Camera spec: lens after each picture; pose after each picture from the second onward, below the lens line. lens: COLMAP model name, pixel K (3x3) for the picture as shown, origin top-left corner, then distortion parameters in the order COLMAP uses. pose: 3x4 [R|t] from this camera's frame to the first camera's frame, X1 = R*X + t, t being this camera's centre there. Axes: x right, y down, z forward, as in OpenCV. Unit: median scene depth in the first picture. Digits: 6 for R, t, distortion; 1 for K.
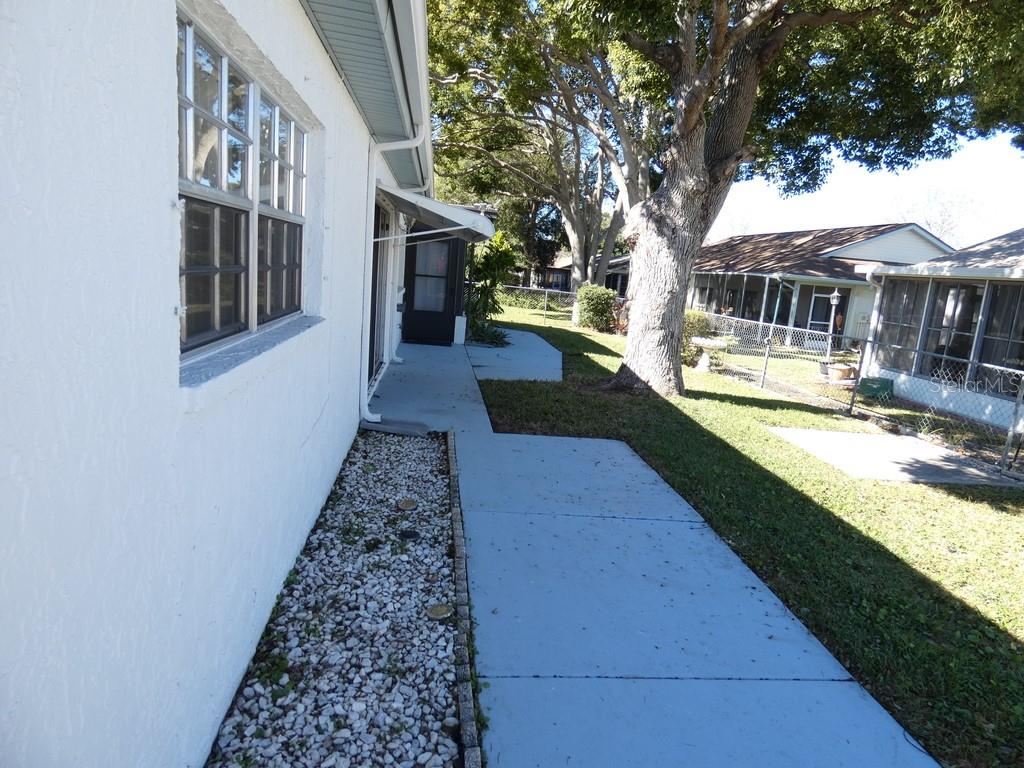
lens RADIAL K [[613.7, 0, 511.4], [0, 613.7, 382.7], [0, 0, 1]] dist [-0.003548, 0.011699]
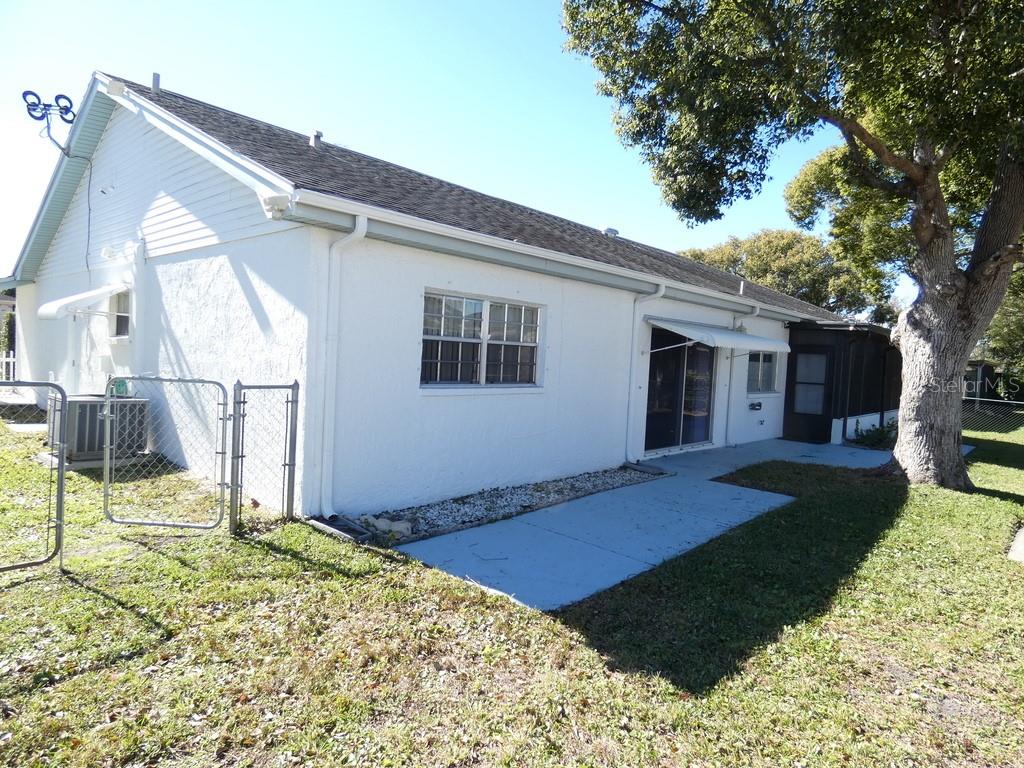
lens RADIAL K [[613.7, 0, 514.8], [0, 613.7, 378.7], [0, 0, 1]] dist [-0.003548, 0.011699]
pose [[0.644785, -0.024631, -0.763967, 0.627614], [-0.135988, 0.979839, -0.146364, 0.096020], [0.752170, 0.198263, 0.628436, -0.222676]]
